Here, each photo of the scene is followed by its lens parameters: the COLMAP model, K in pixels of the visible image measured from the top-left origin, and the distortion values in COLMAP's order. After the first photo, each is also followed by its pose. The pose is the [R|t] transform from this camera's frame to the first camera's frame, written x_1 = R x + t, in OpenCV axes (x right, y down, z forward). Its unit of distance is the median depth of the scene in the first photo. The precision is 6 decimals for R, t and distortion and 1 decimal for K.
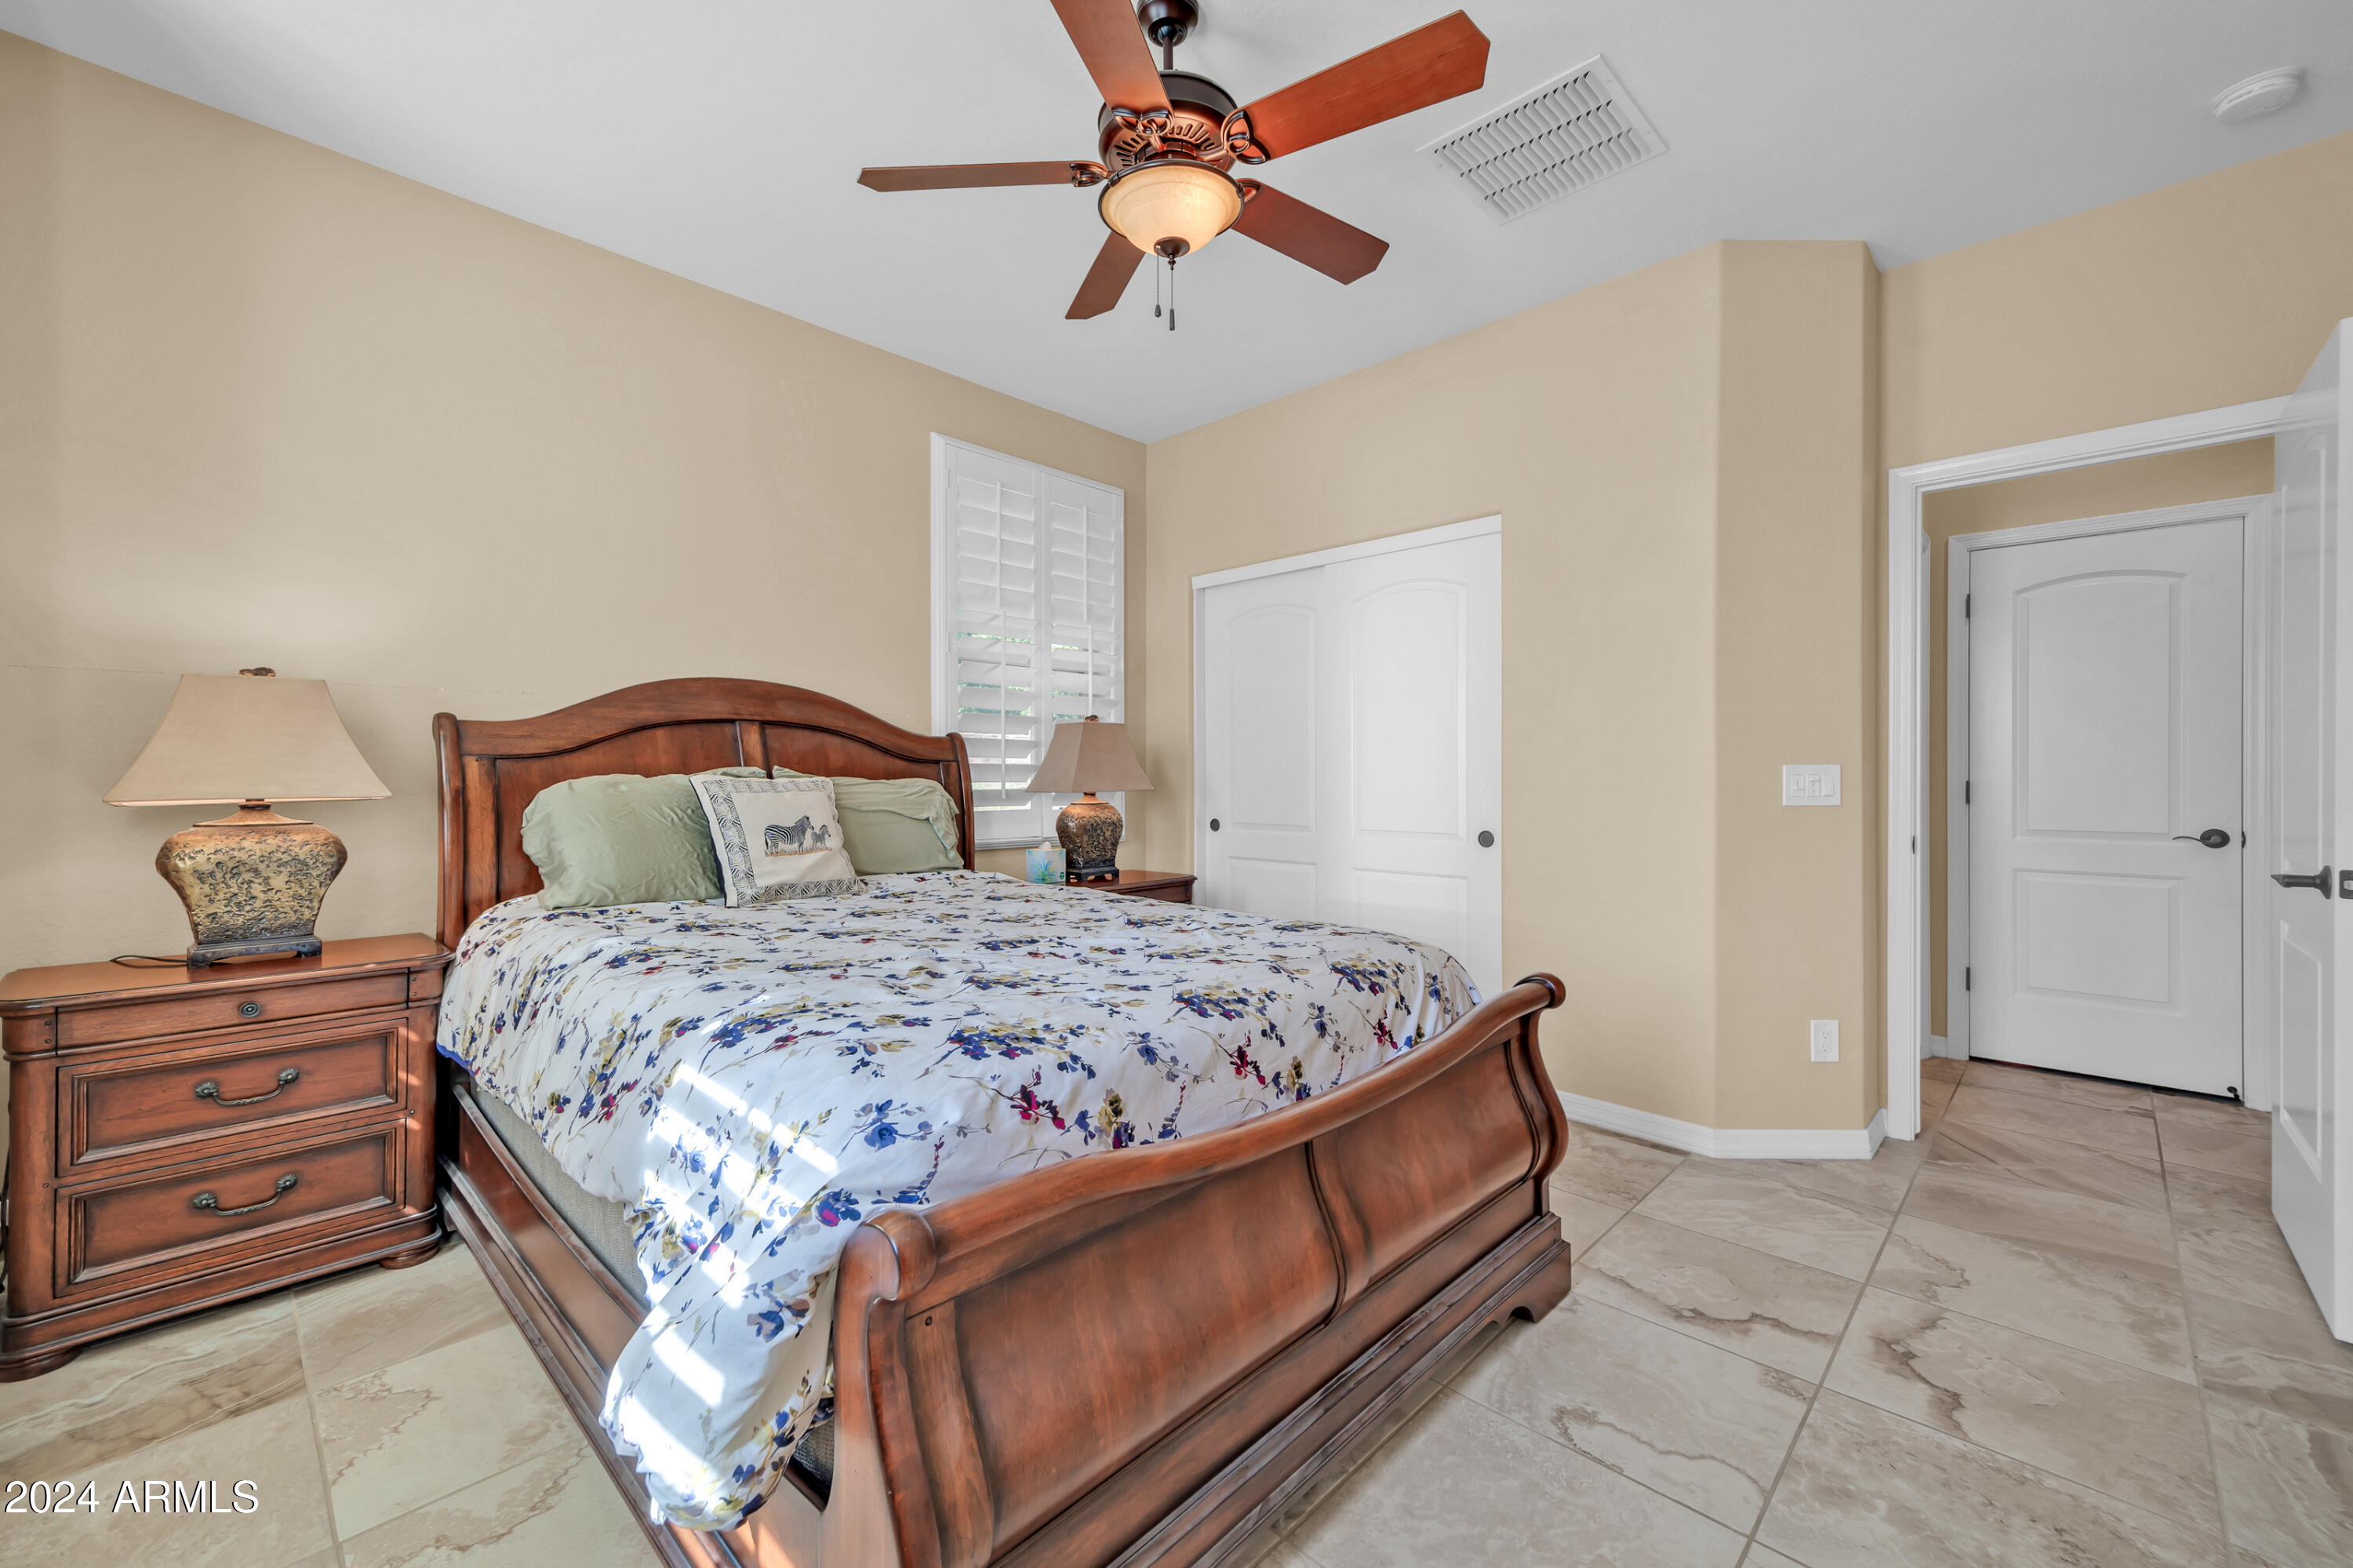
lens RADIAL K [[941.7, 0, 1157.7], [0, 941.7, 777.3], [0, 0, 1]] dist [0.002103, -0.000678]
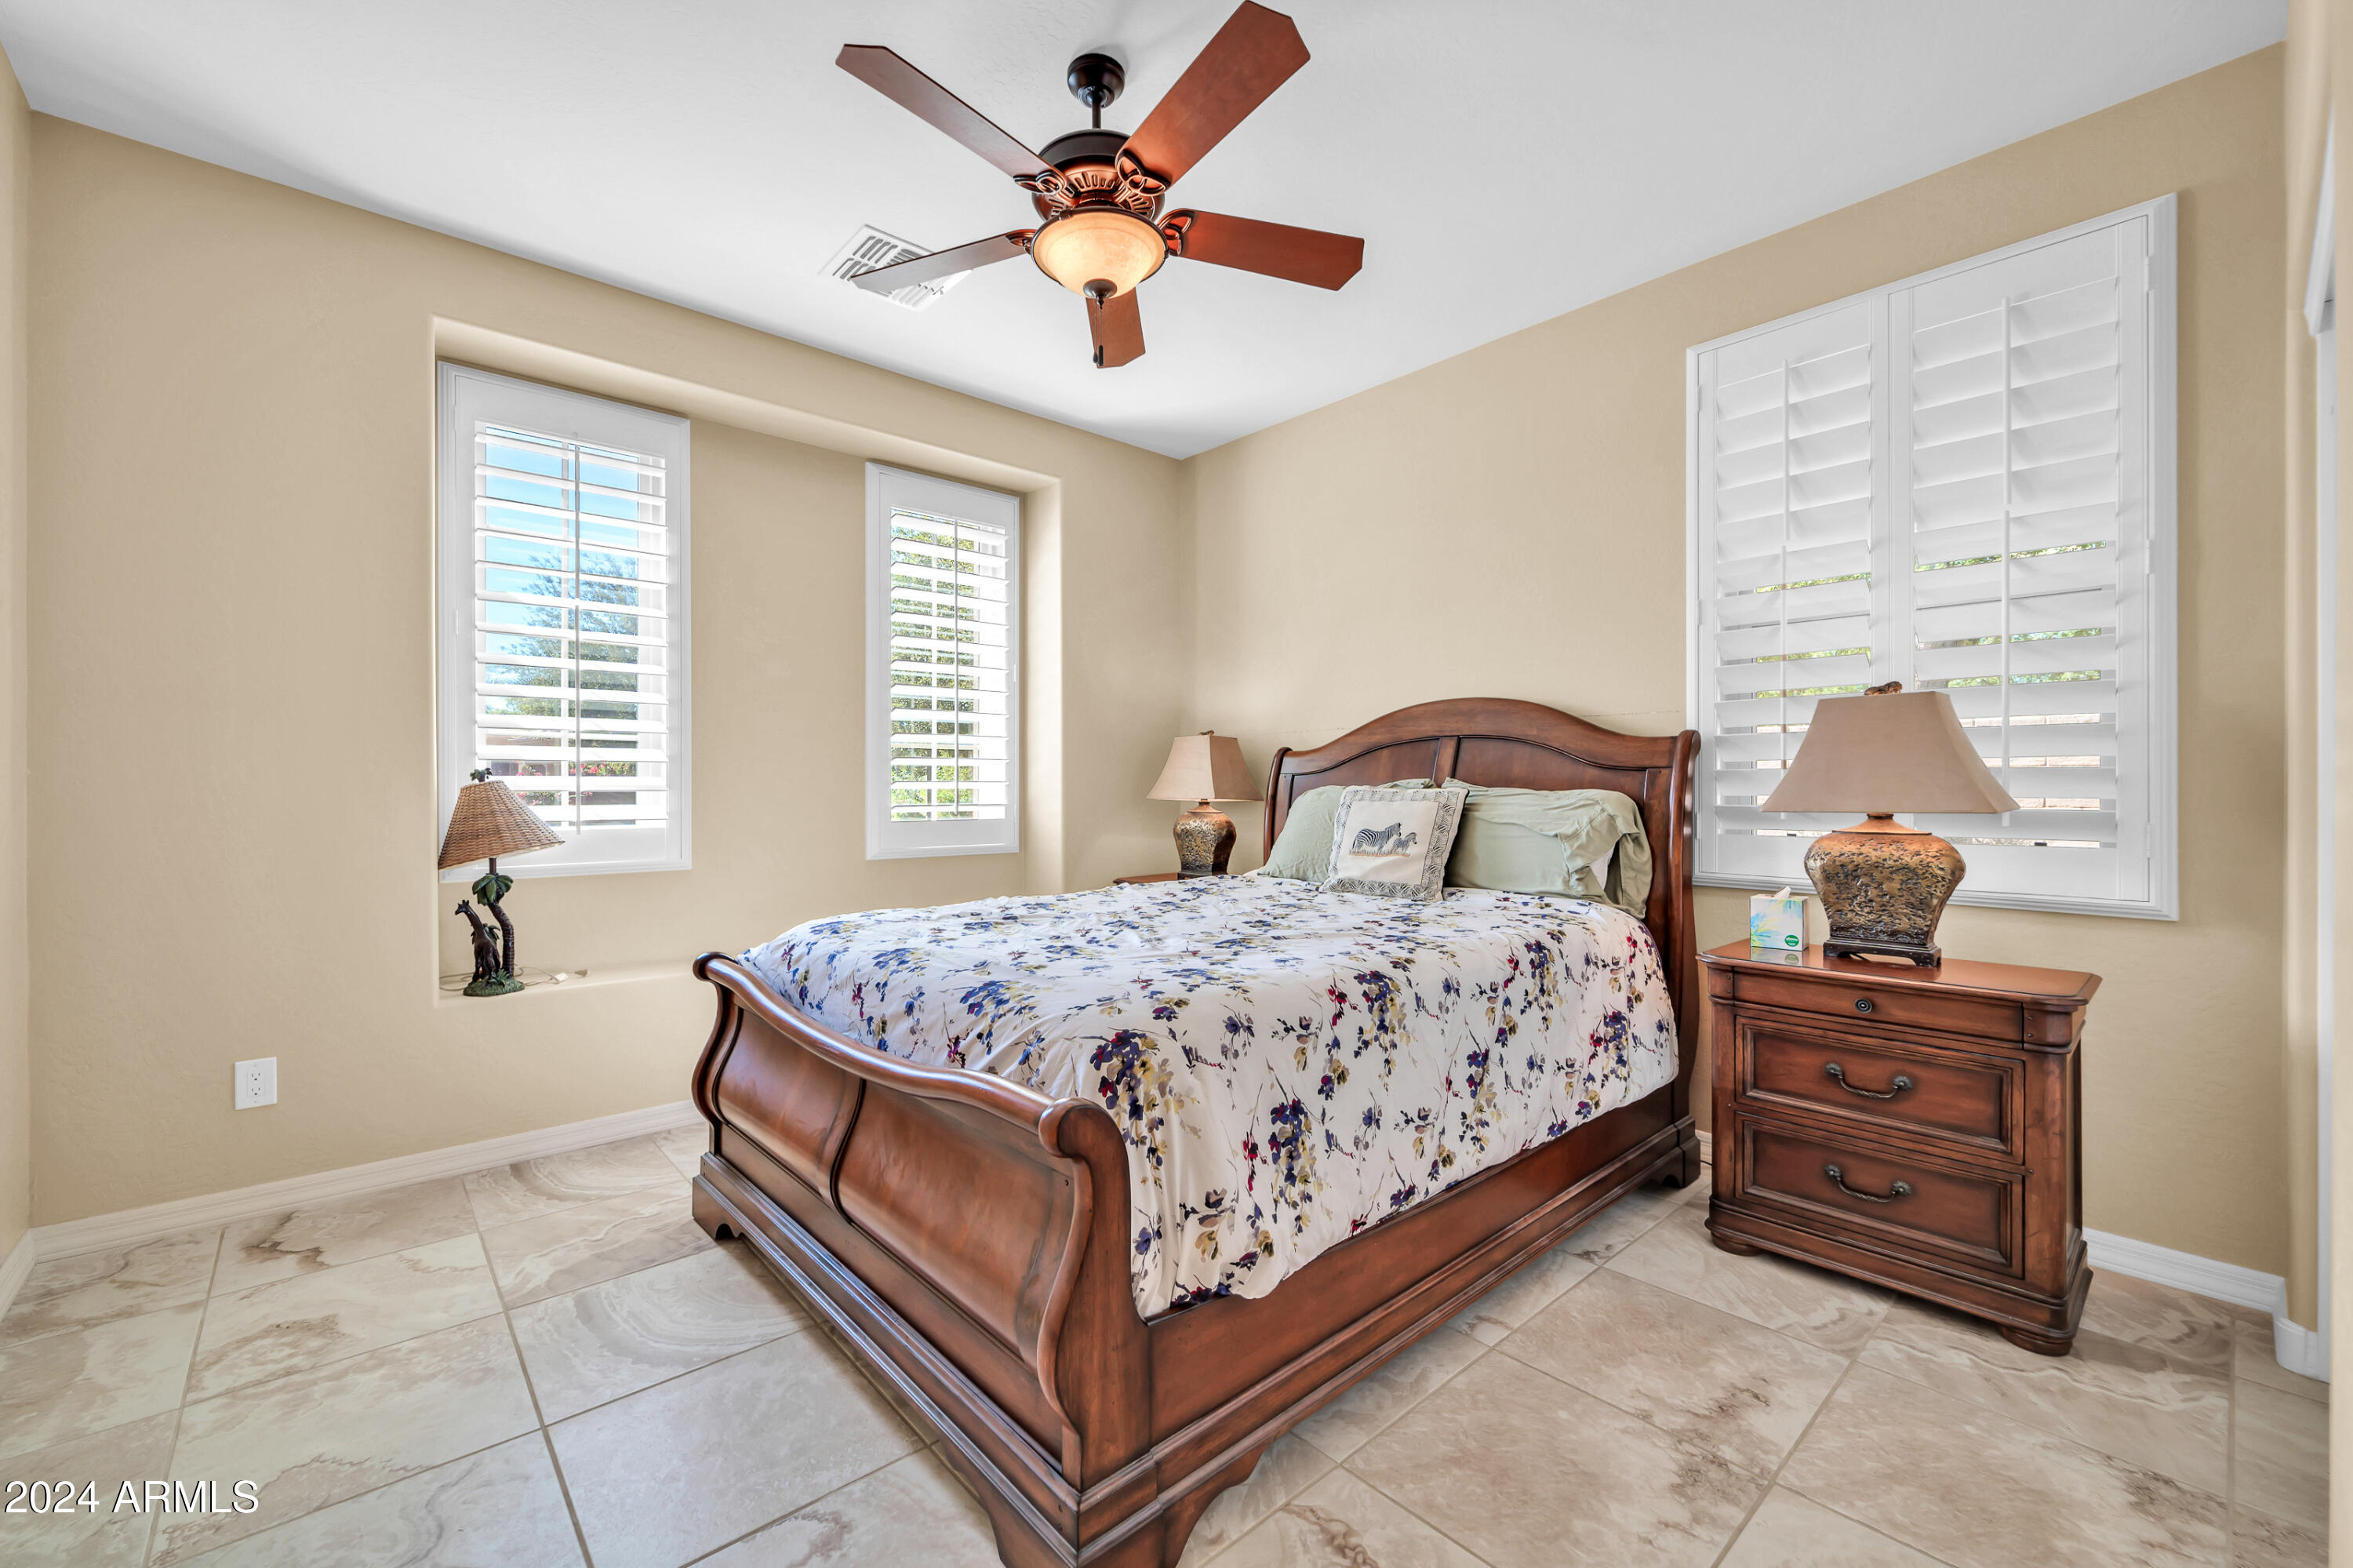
lens RADIAL K [[960.9, 0, 1177.3], [0, 960.9, 795.2], [0, 0, 1]] dist [-0.022534, -0.000155]
pose [[-0.067010, 0.005090, -0.997739, 0.718044], [-0.002095, 0.999984, 0.005242, 0.003224], [0.997750, 0.002441, -0.066998, 0.773734]]
